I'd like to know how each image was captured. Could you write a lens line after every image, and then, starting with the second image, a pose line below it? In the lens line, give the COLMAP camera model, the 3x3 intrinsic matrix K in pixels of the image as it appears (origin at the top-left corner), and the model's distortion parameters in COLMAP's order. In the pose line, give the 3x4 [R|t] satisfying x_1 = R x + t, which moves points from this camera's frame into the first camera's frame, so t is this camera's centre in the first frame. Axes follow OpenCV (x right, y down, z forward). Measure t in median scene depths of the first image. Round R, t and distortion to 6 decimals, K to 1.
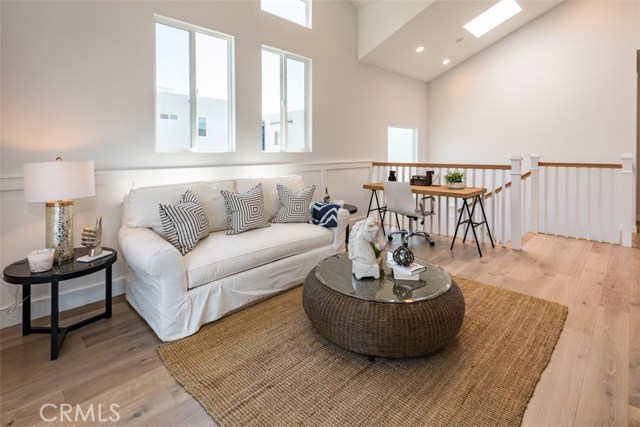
lens RADIAL K [[320.7, 0, 315.9], [0, 320.7, 151.4], [0, 0, 1]] dist [0.003910, -0.000174]
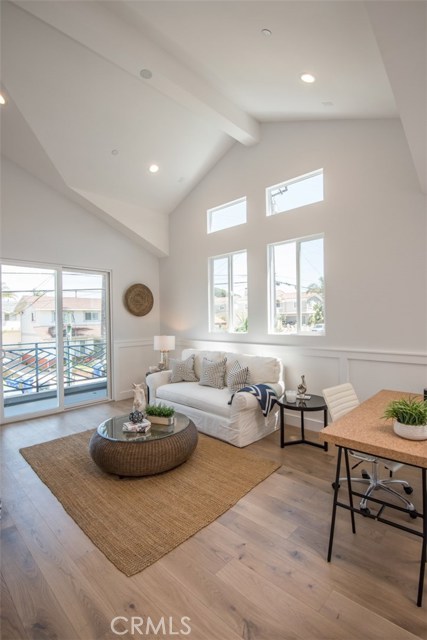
lens RADIAL K [[303.0, 0, 214.6], [0, 303.0, 316.6], [0, 0, 1]] dist [-0.035421, -0.010094]
pose [[0.013738, -0.004698, -0.999895, 0.840274], [0.010390, 0.999936, -0.004555, -0.053004], [0.999852, -0.010327, 0.013786, 0.695452]]
